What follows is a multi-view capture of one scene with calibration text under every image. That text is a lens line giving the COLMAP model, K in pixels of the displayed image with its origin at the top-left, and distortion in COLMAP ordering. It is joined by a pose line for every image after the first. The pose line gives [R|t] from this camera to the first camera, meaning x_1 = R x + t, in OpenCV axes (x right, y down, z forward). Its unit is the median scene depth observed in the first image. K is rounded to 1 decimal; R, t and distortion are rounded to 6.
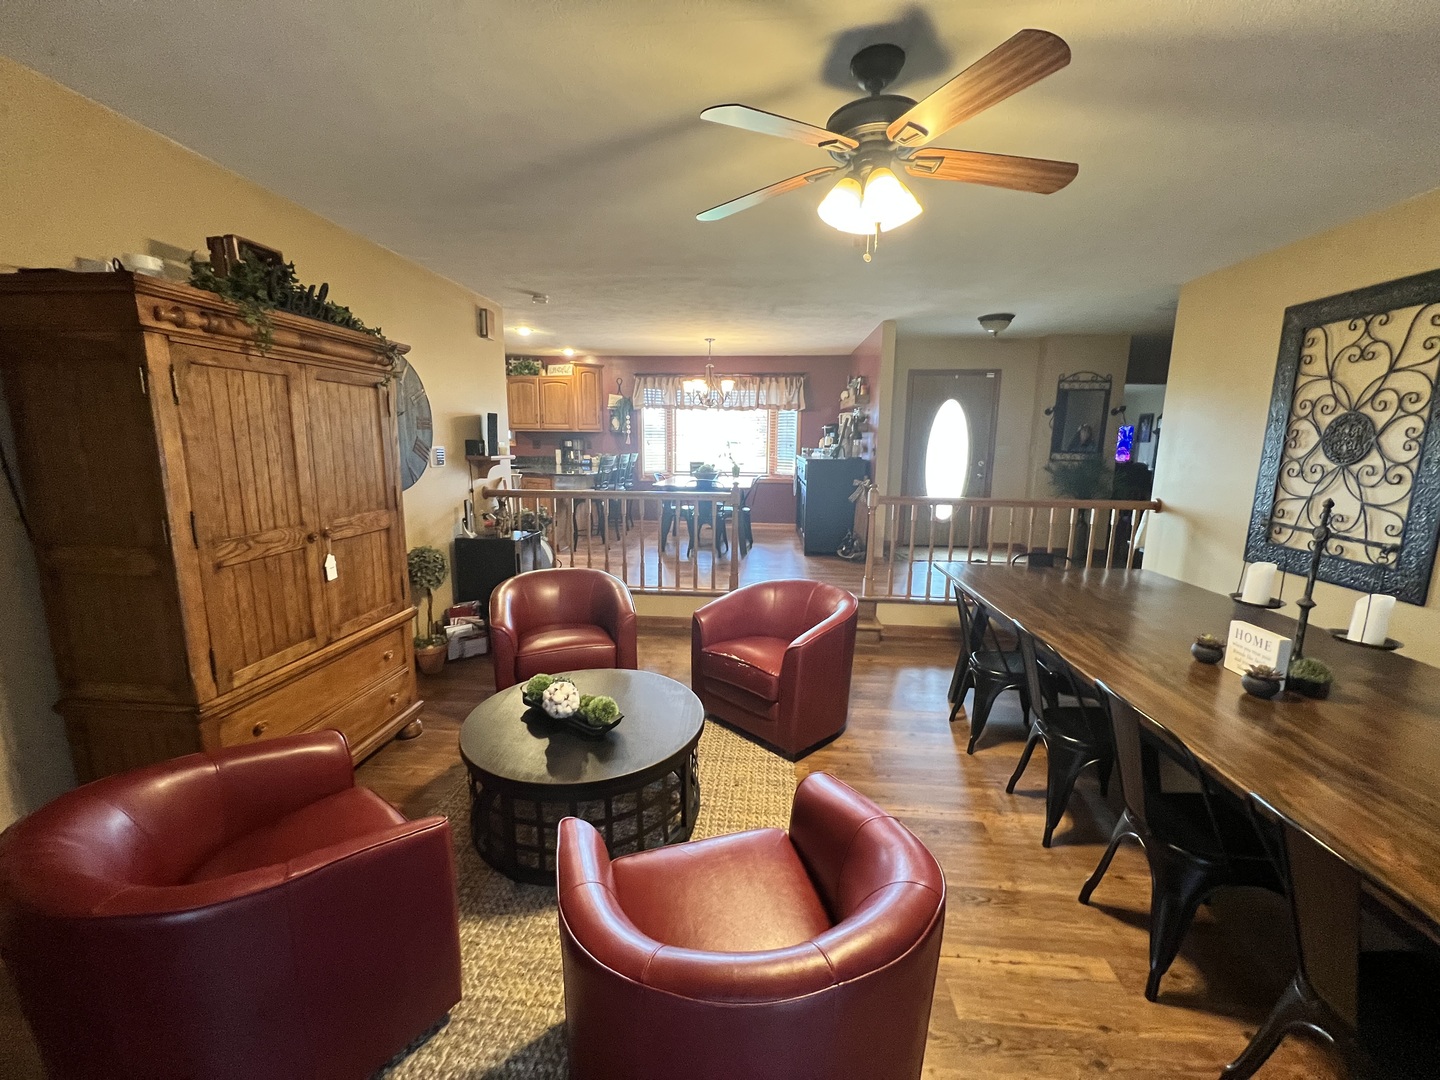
lens RADIAL K [[585.3, 0, 718.9], [0, 585.3, 537.6], [0, 0, 1]] dist [-0.000662, 0.000992]
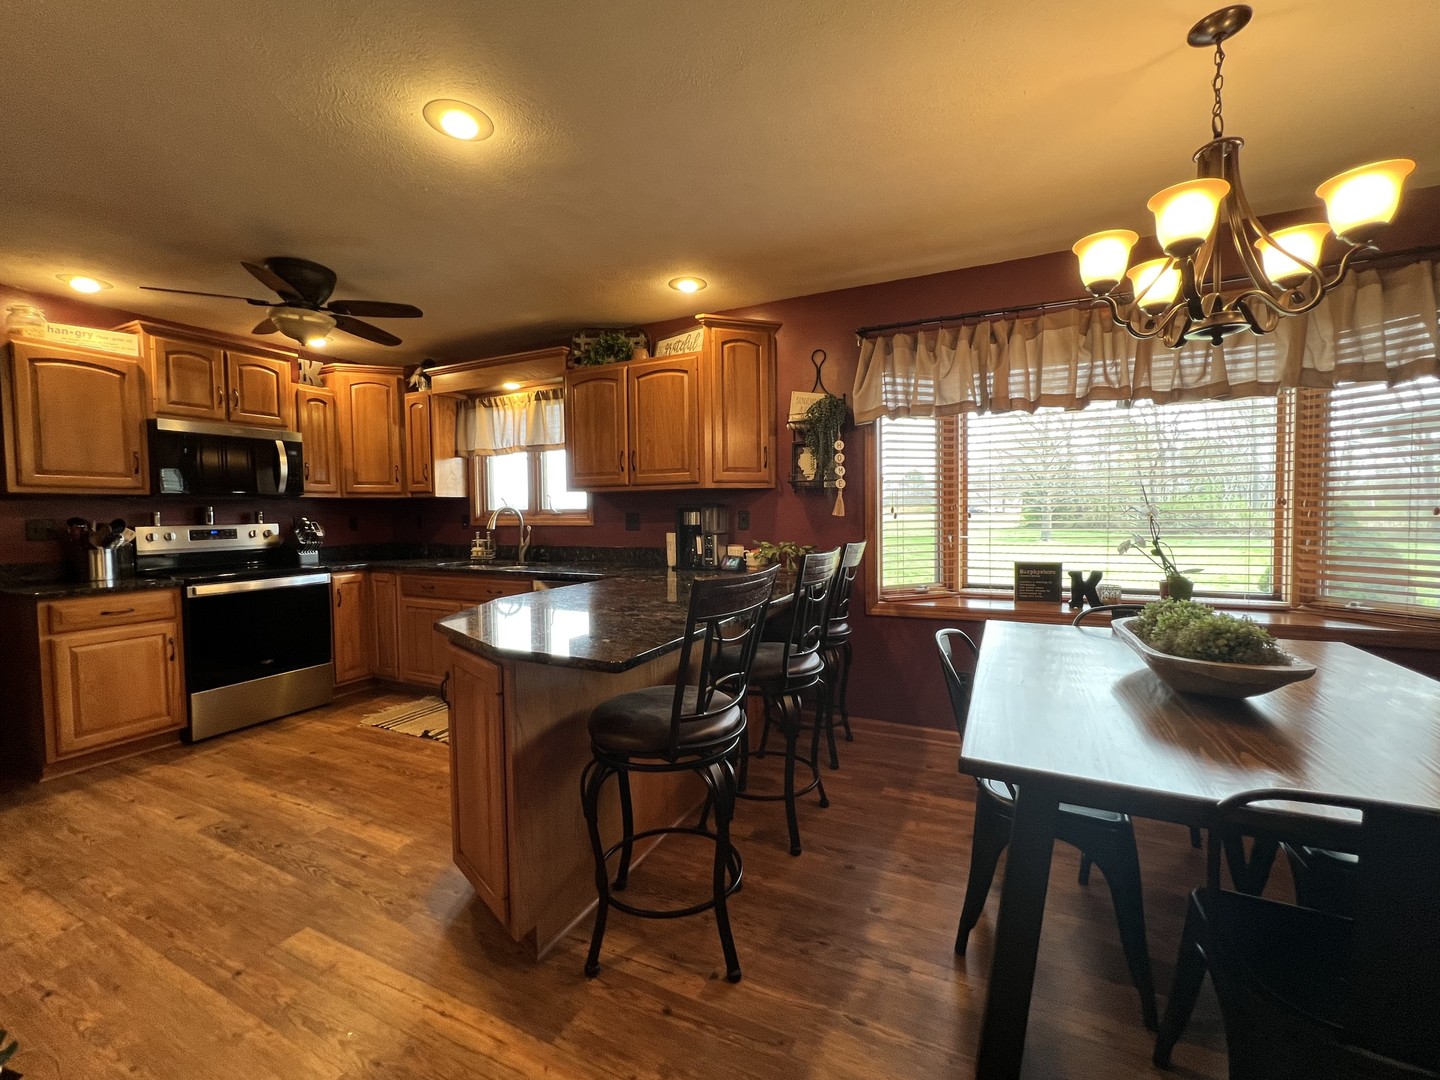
lens RADIAL K [[585.3, 0, 722.4], [0, 585.3, 537.8], [0, 0, 1]] dist [-0.000662, 0.000992]
pose [[0.932449, -0.004983, -0.361268, -0.091533], [-0.039425, 0.992531, -0.115448, -0.102474], [0.359145, 0.121892, 0.925288, 0.643959]]
